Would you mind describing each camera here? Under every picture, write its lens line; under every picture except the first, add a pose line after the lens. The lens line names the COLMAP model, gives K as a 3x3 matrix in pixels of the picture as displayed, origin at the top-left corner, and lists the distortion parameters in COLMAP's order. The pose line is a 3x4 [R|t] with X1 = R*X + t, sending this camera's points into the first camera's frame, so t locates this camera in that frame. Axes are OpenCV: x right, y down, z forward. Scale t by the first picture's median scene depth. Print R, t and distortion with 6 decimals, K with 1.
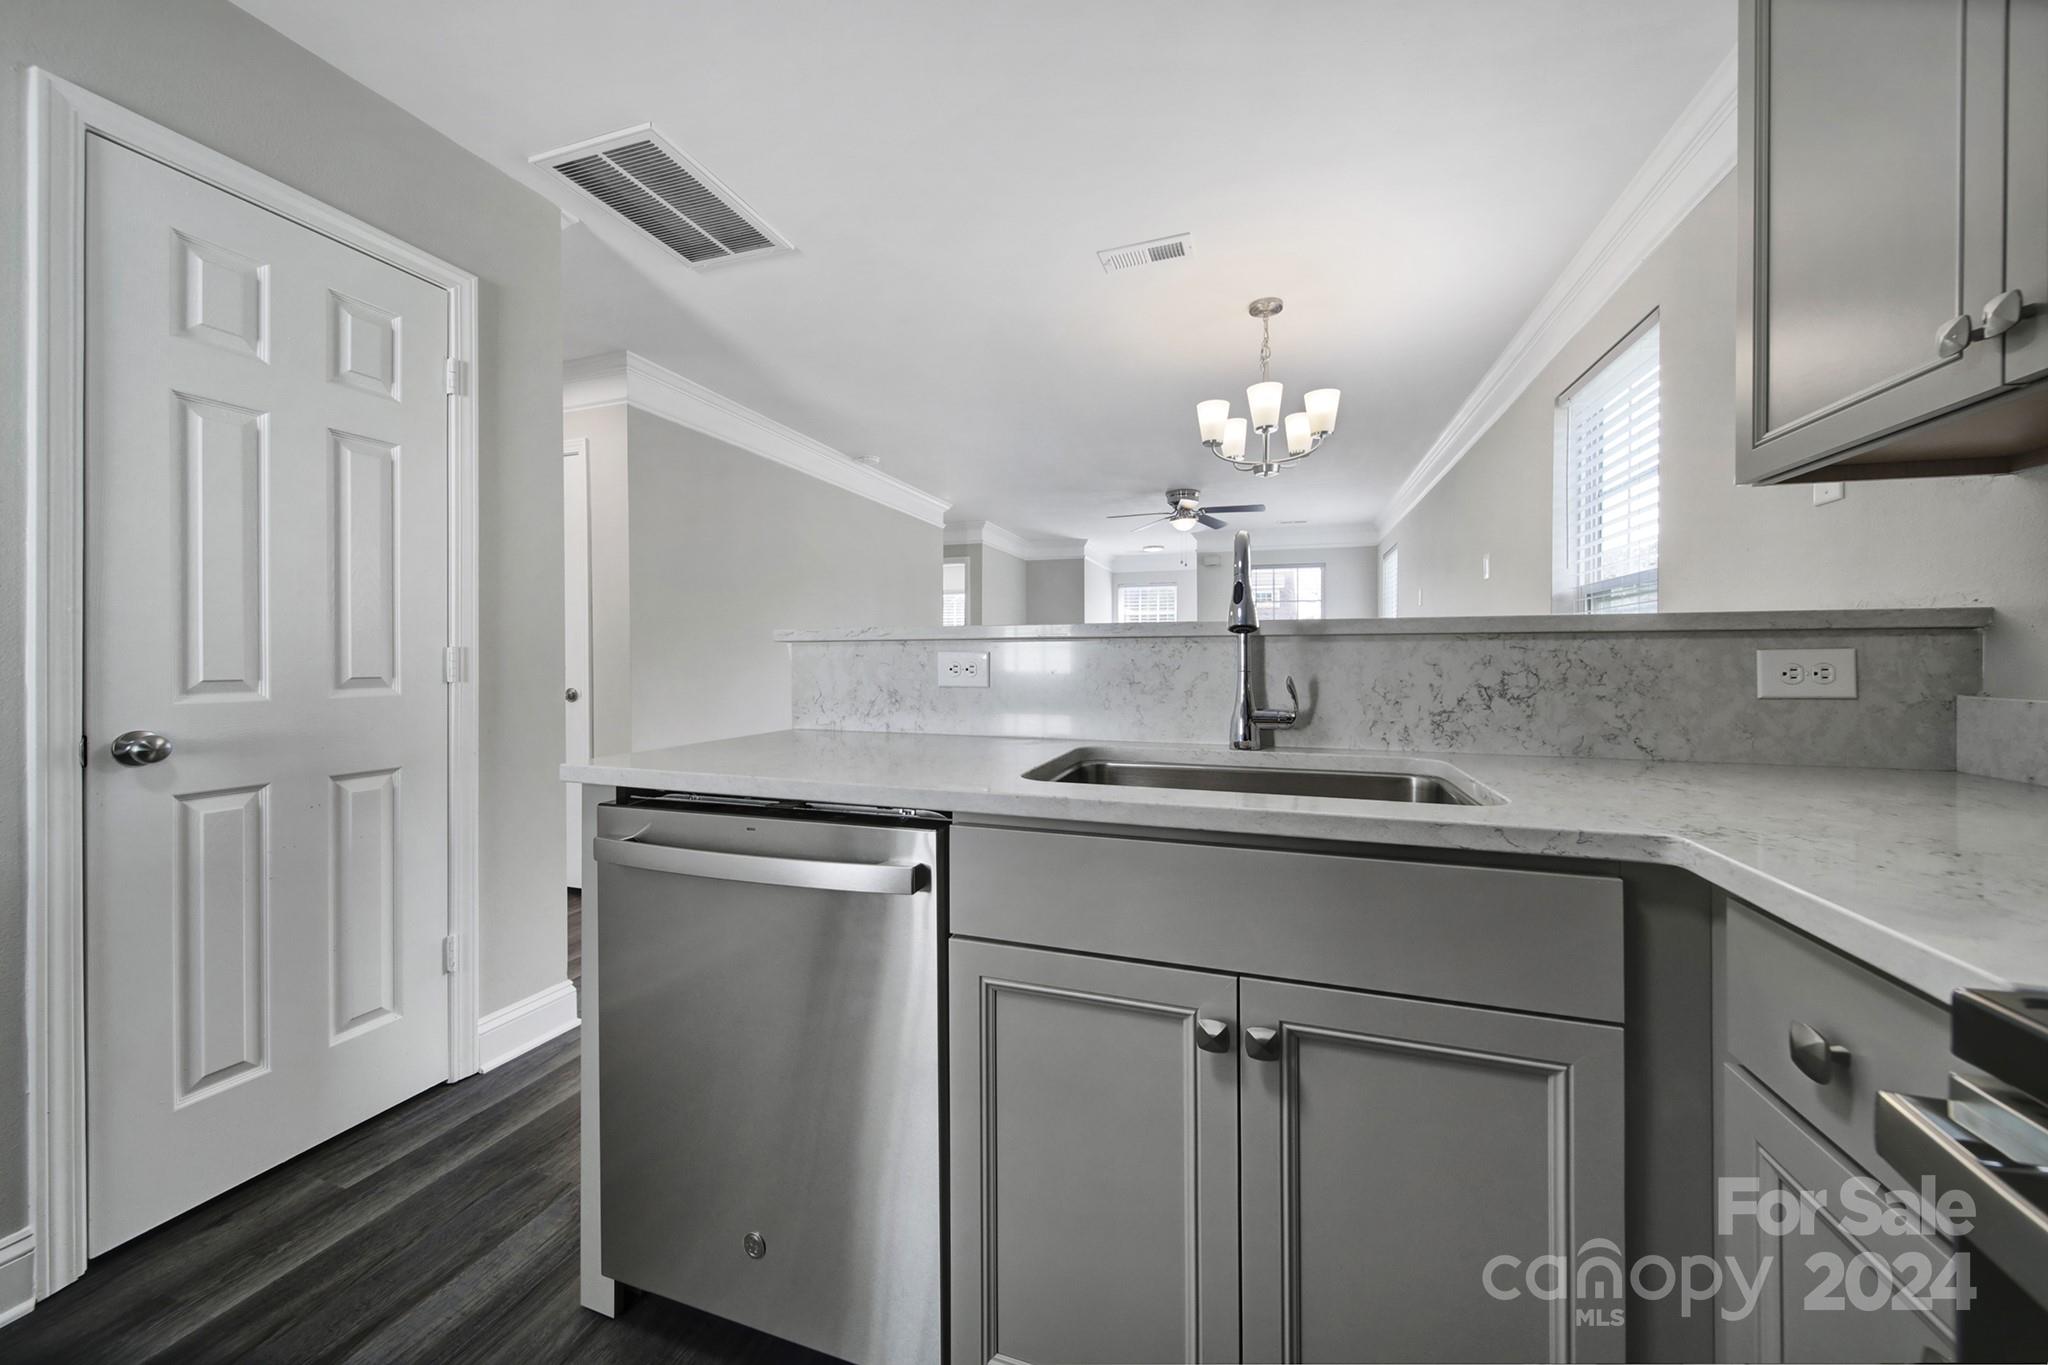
lens RADIAL K [[727.0, 0, 1026.8], [0, 727.0, 656.1], [0, 0, 1]] dist [0.000651, 0.000030]
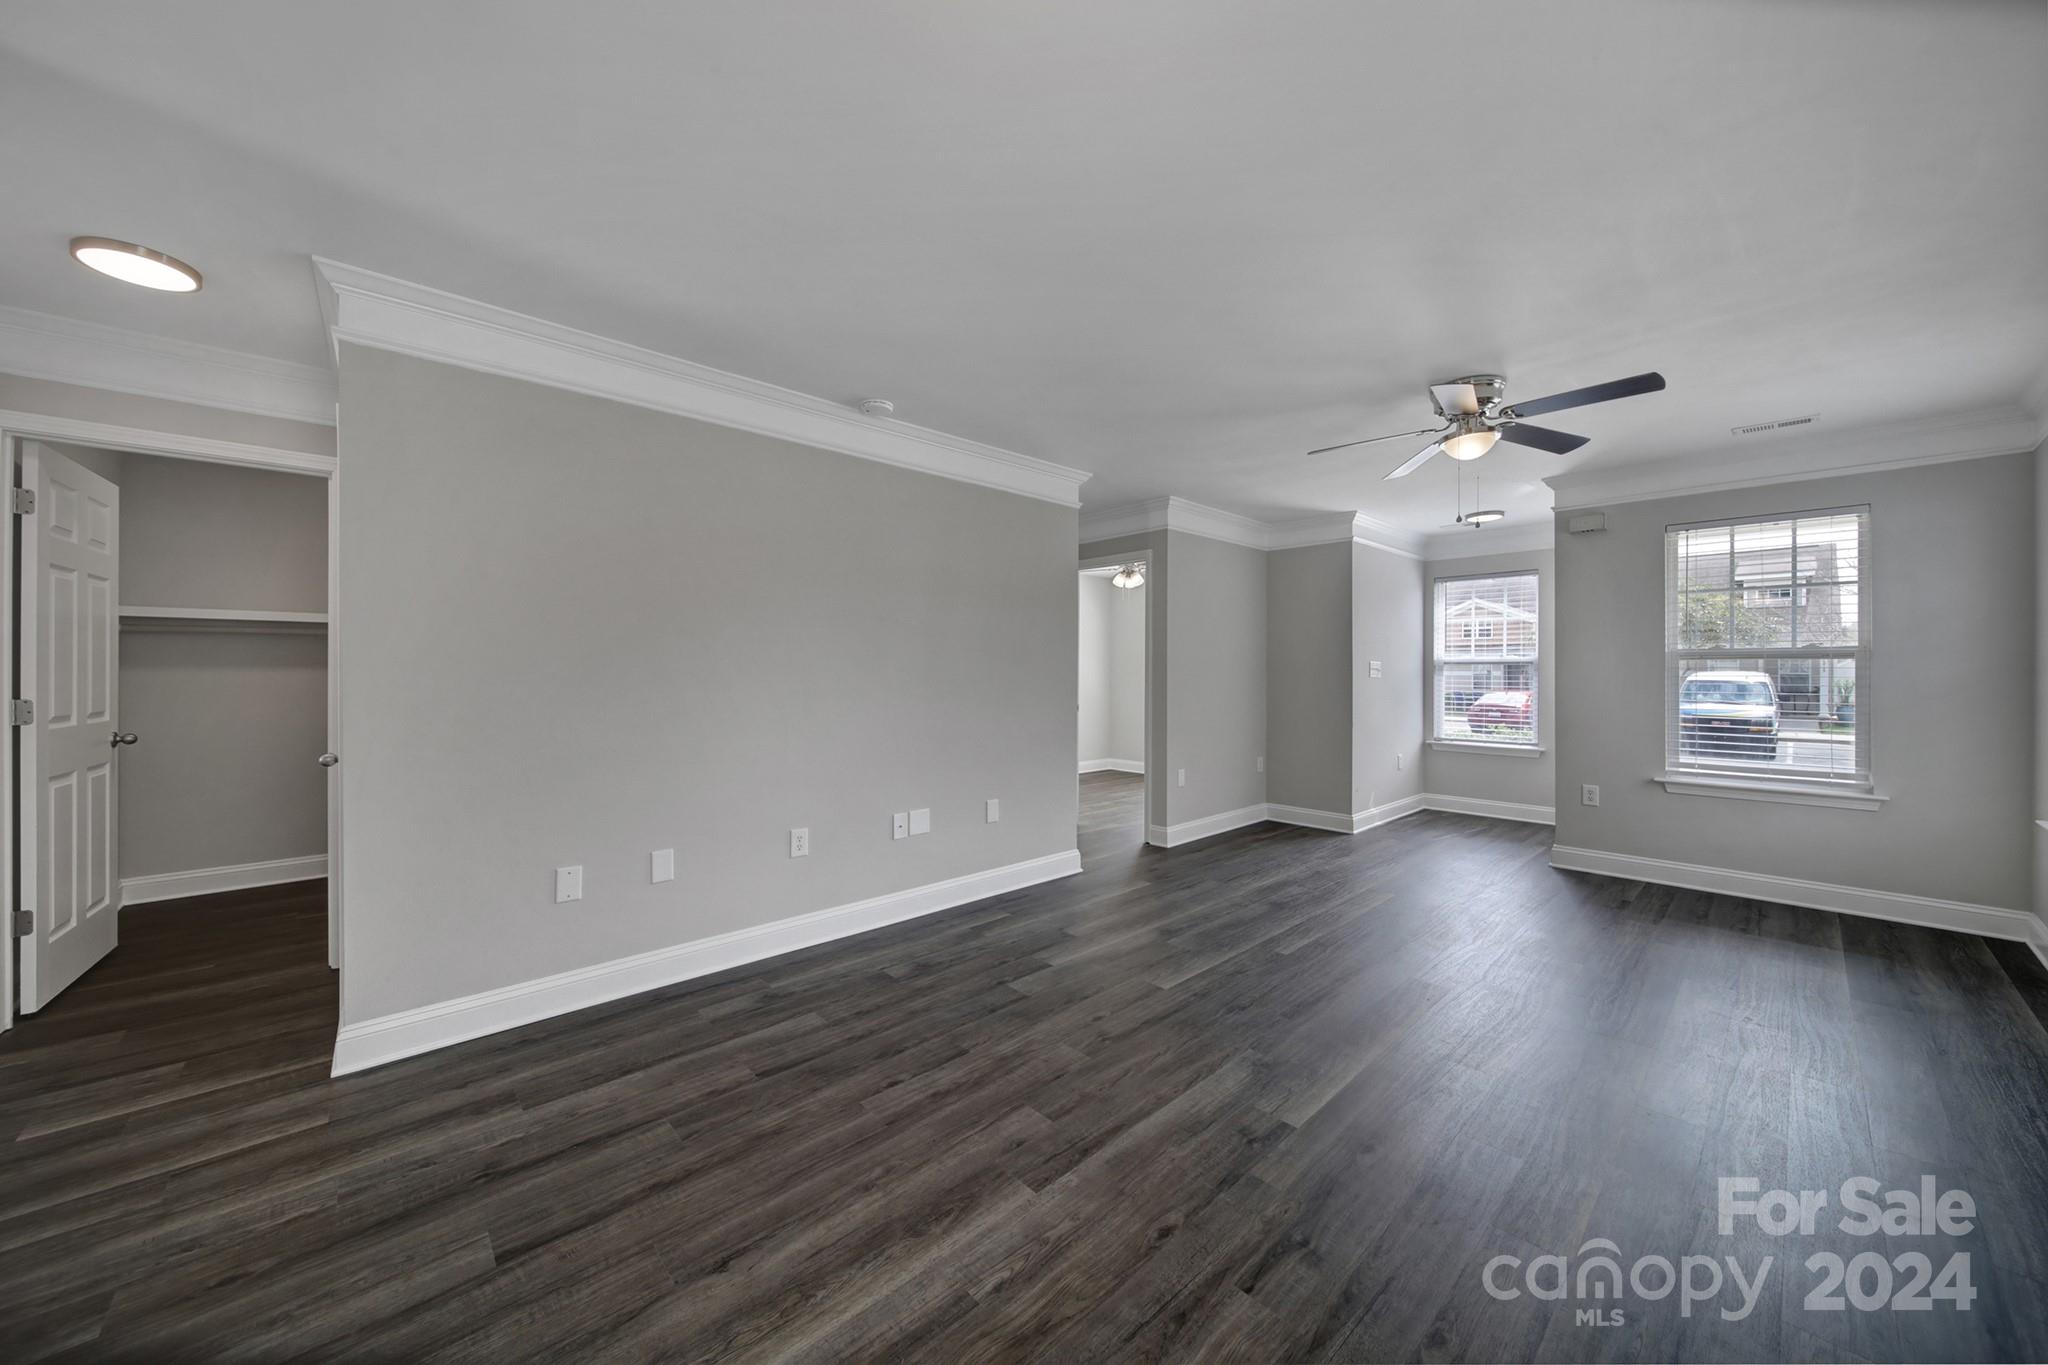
lens RADIAL K [[714.3, 0, 1021.4], [0, 714.3, 675.1], [0, 0, 1]] dist [-0.002224, -0.000257]
pose [[0.875278, 0.003874, -0.483605, 0.644701], [-0.001963, 0.999988, 0.004458, -0.072356], [0.483617, -0.002953, 0.875275, 1.418144]]
